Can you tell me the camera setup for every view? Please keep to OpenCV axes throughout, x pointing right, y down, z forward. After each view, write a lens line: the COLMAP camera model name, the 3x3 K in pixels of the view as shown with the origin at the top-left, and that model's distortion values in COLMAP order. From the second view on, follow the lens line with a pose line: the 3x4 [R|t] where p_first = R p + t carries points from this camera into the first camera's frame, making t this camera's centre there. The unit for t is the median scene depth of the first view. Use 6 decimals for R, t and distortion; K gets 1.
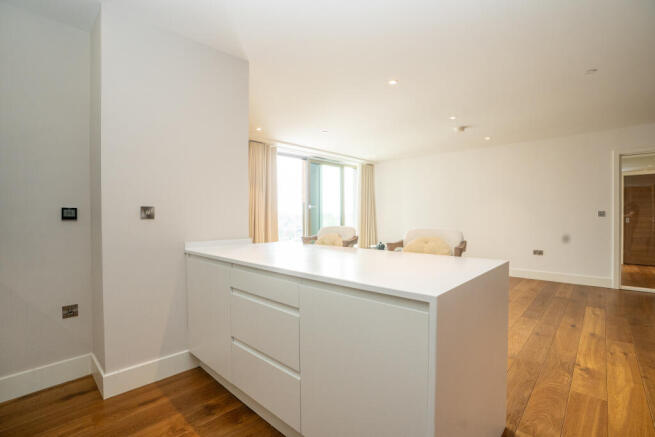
lens RADIAL K [[302.6, 0, 329.2], [0, 302.6, 217.9], [0, 0, 1]] dist [-0.053831, 0.016722]
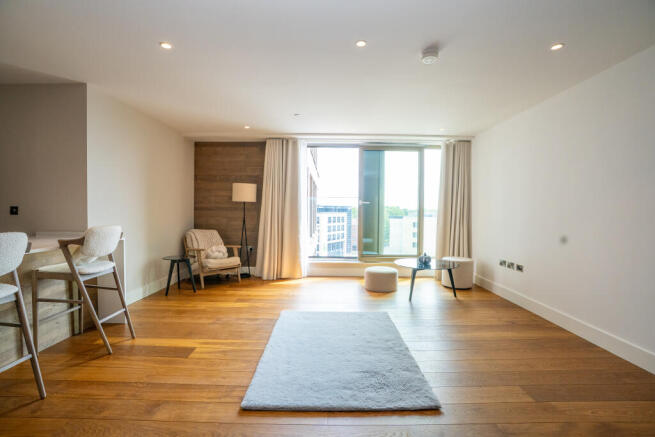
lens RADIAL K [[302.6, 0, 329.0], [0, 302.6, 217.4], [0, 0, 1]] dist [-0.053831, 0.016722]
pose [[0.691926, 0.026073, -0.721497, 1.260570], [-0.016890, 0.999659, 0.019927, -0.031065], [0.721771, -0.001601, 0.692130, 0.914579]]
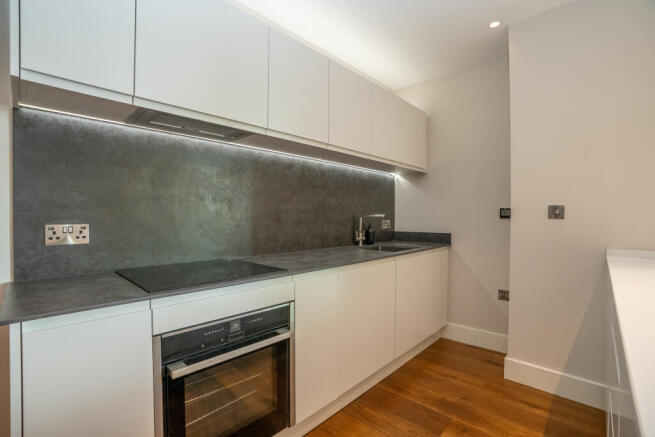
lens RADIAL K [[302.6, 0, 330.4], [0, 302.6, 218.4], [0, 0, 1]] dist [-0.053831, 0.016722]
pose [[0.010025, 0.013035, -0.999865, 0.251069], [-0.008487, 0.999880, 0.012950, -0.002546], [0.999914, 0.008356, 0.010134, 0.224635]]
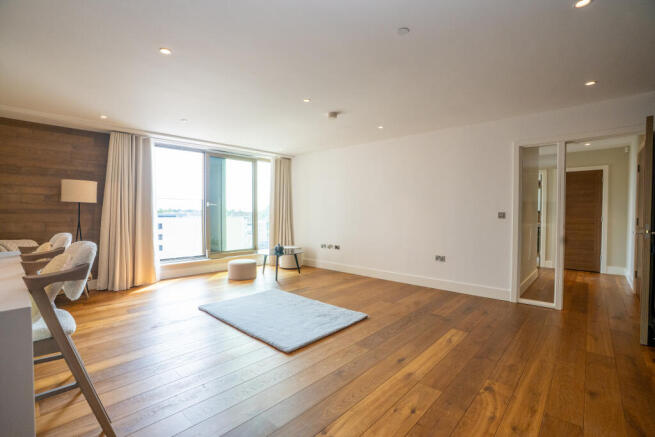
lens RADIAL K [[302.6, 0, 328.4], [0, 302.6, 215.0], [0, 0, 1]] dist [-0.053831, 0.016722]
pose [[0.999845, 0.004163, 0.017110, 0.743468], [-0.004225, 0.999985, 0.003583, -0.027669], [-0.017095, -0.003655, 0.999847, 0.241345]]
